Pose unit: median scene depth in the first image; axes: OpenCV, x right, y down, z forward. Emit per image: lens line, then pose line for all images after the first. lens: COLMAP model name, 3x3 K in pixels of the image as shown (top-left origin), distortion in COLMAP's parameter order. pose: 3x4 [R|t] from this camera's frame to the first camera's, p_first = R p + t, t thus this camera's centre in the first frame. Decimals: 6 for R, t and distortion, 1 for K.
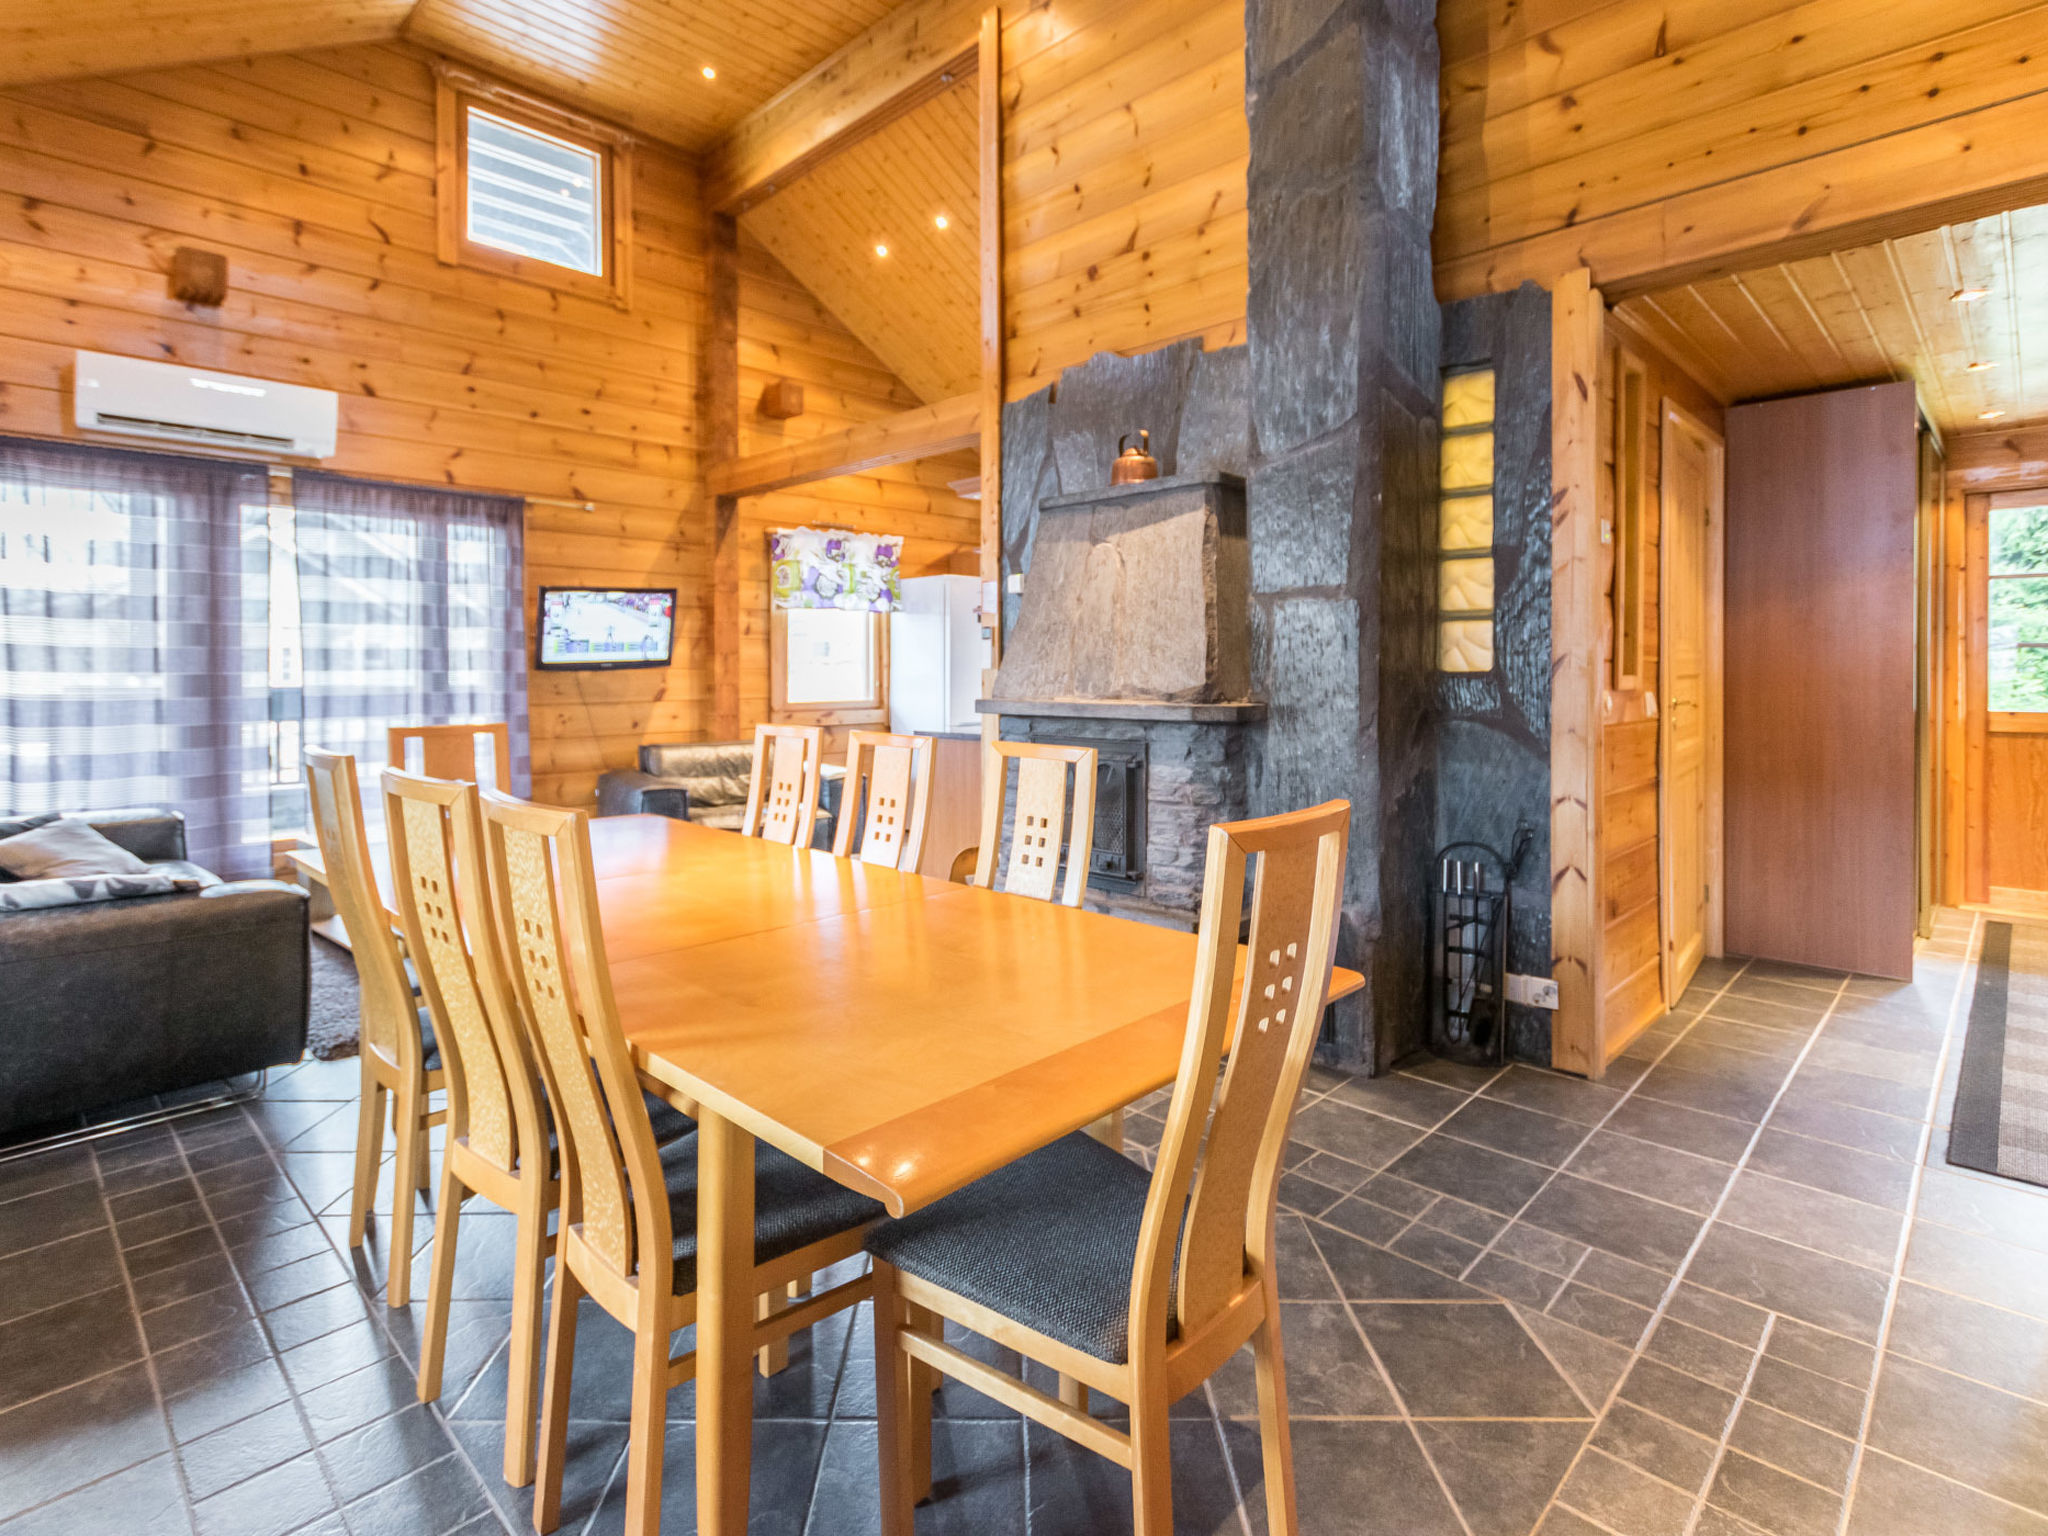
lens RADIAL K [[1028.3, 0, 1027.4], [0, 1028.3, 685.9], [0, 0, 1]] dist [0.001817, -0.000952]
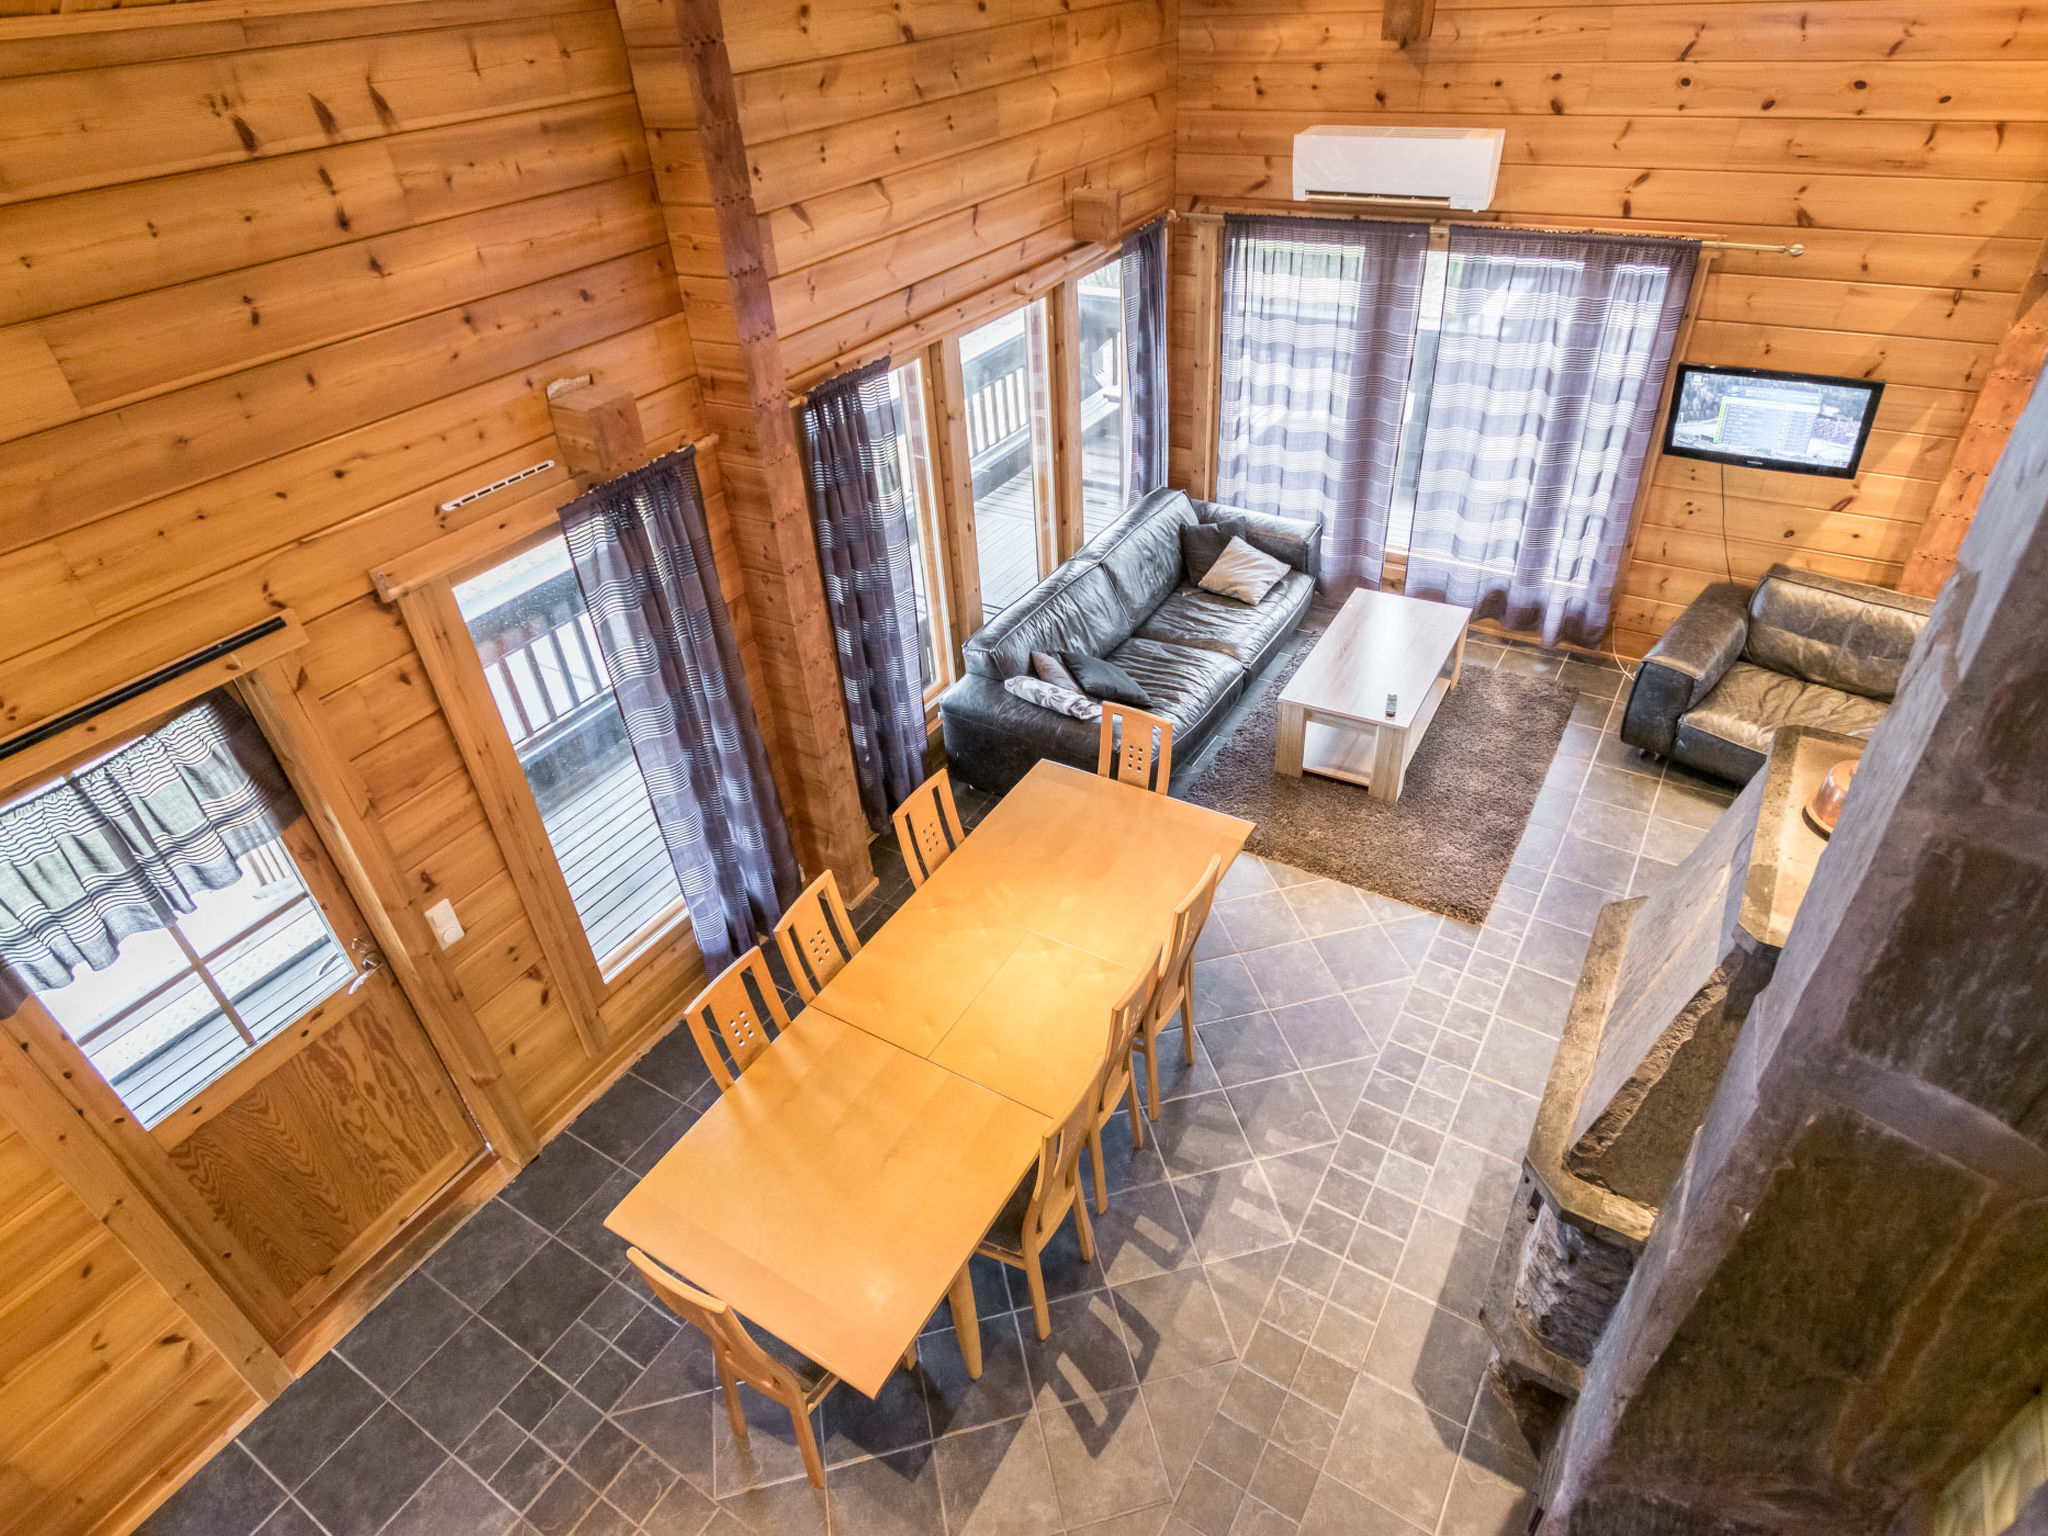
lens RADIAL K [[1153.8, 0, 1024.0], [0, 1153.8, 768.0], [0, 0, 1]] dist [0.002990, 0.000129]
pose [[0.210471, 0.569526, -0.794570, 0.324858], [0.046344, 0.806050, 0.590030, -0.401893], [0.976501, -0.161008, 0.143256, 0.311602]]
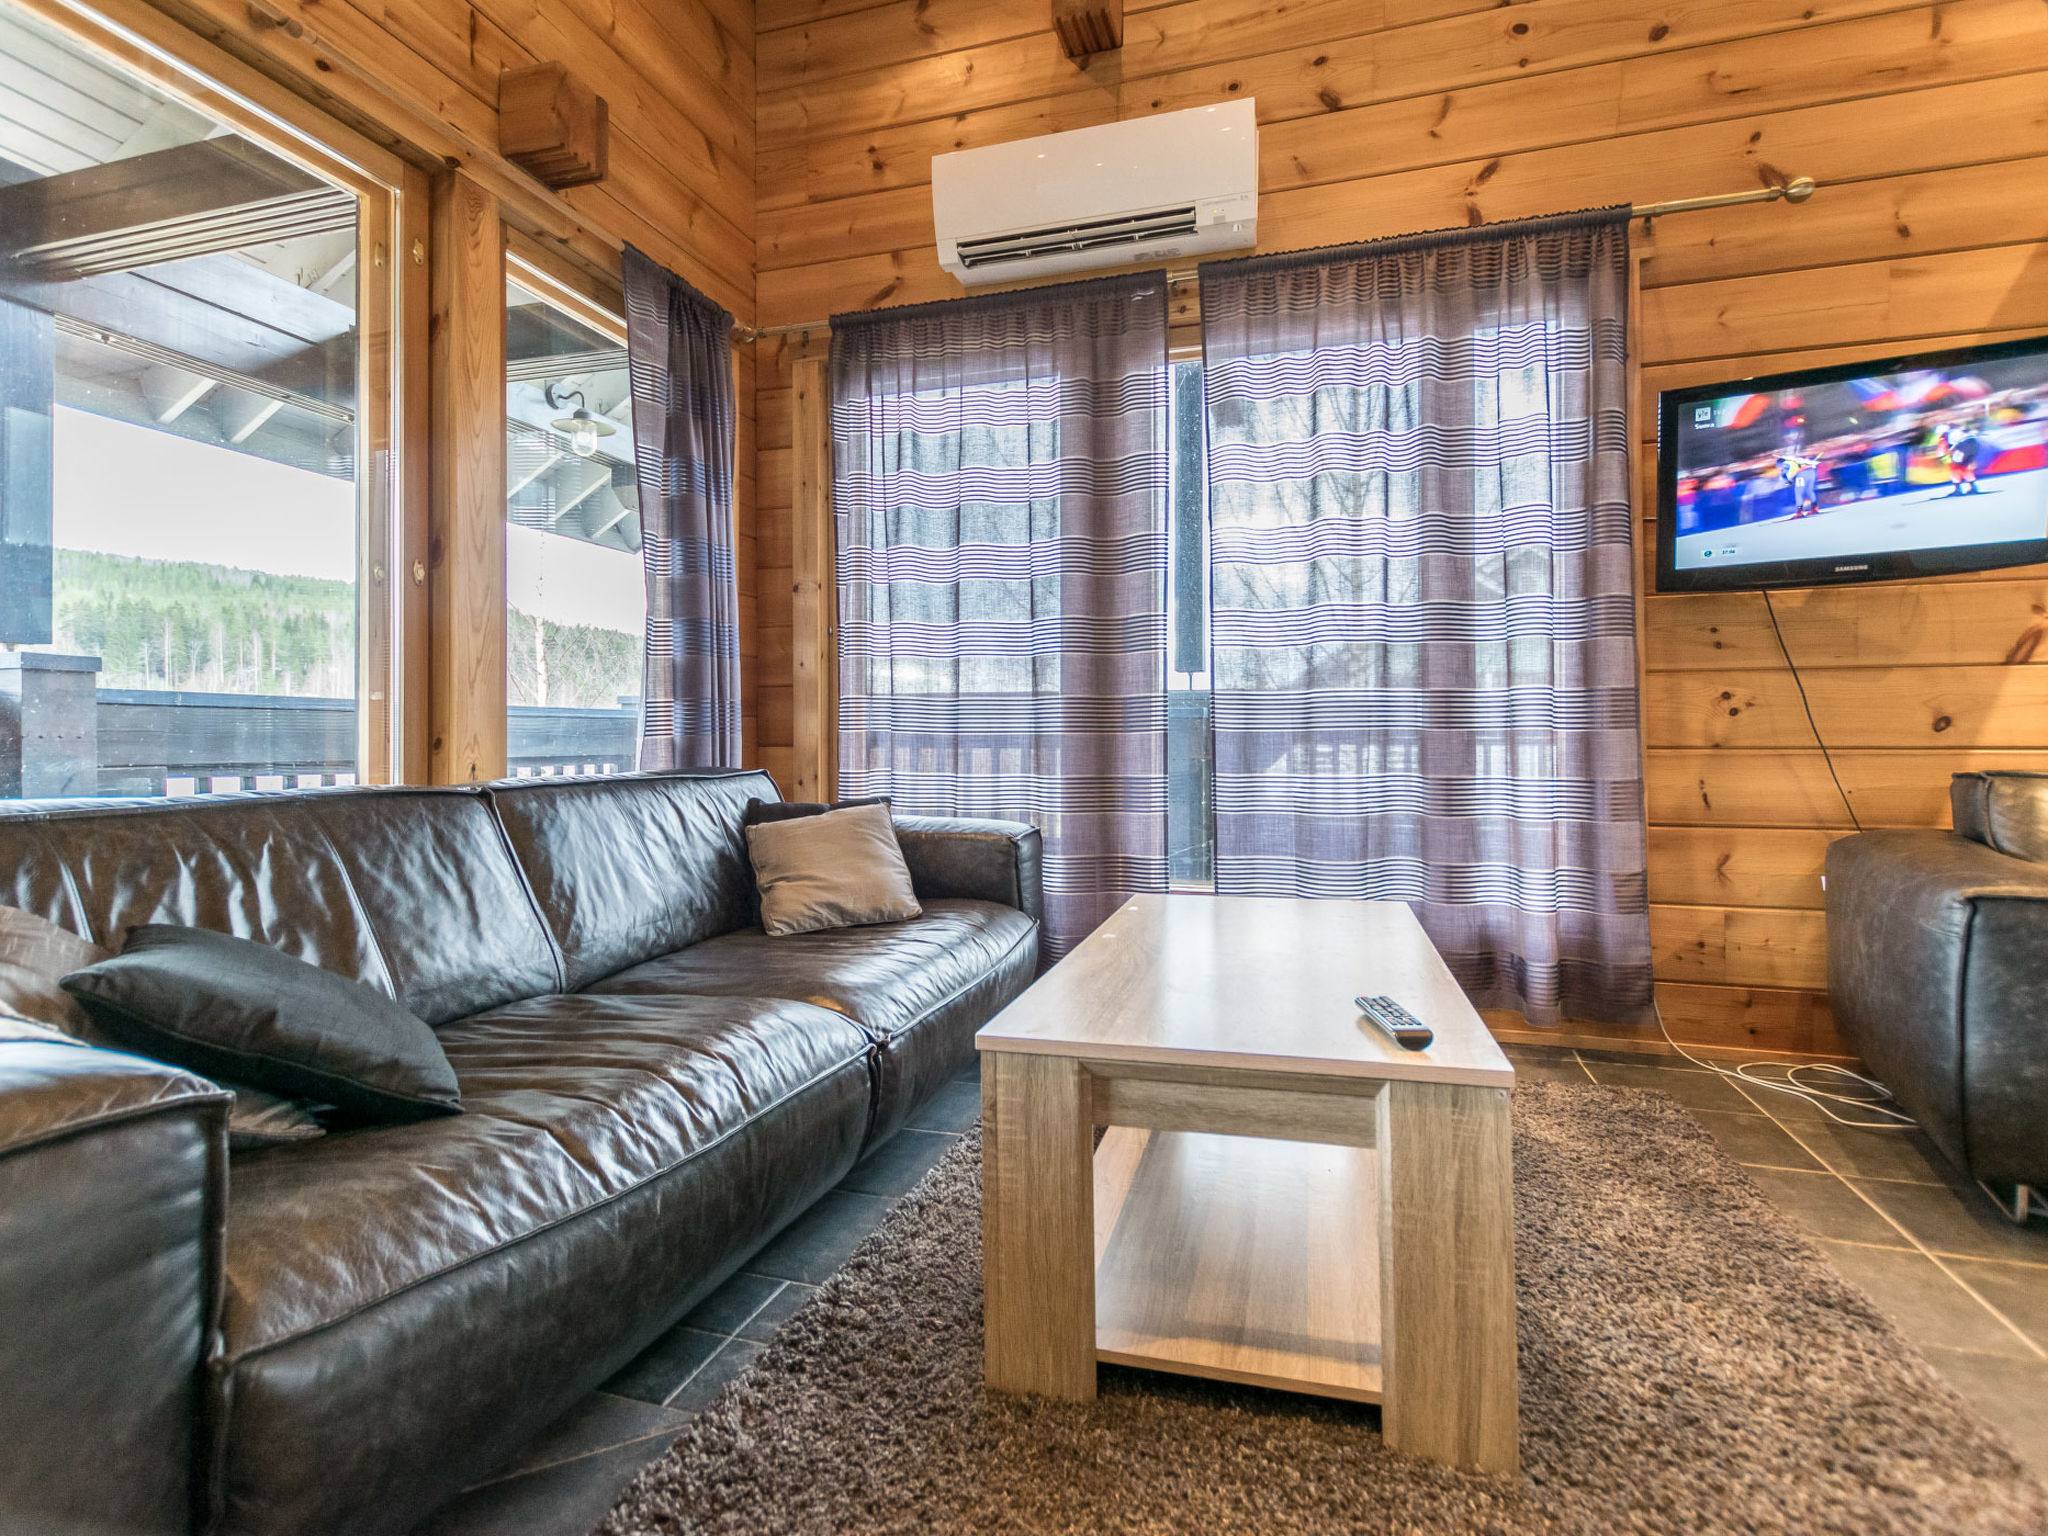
lens RADIAL K [[1018.9, 0, 1032.9], [0, 1018.9, 729.5], [0, 0, 1]] dist [0.011195, -0.000755]
pose [[0.454891, -0.009560, -0.890496, -0.210720], [-0.008151, 0.999856, -0.014897, 0.054391], [0.890510, 0.014035, 0.454748, 0.568618]]
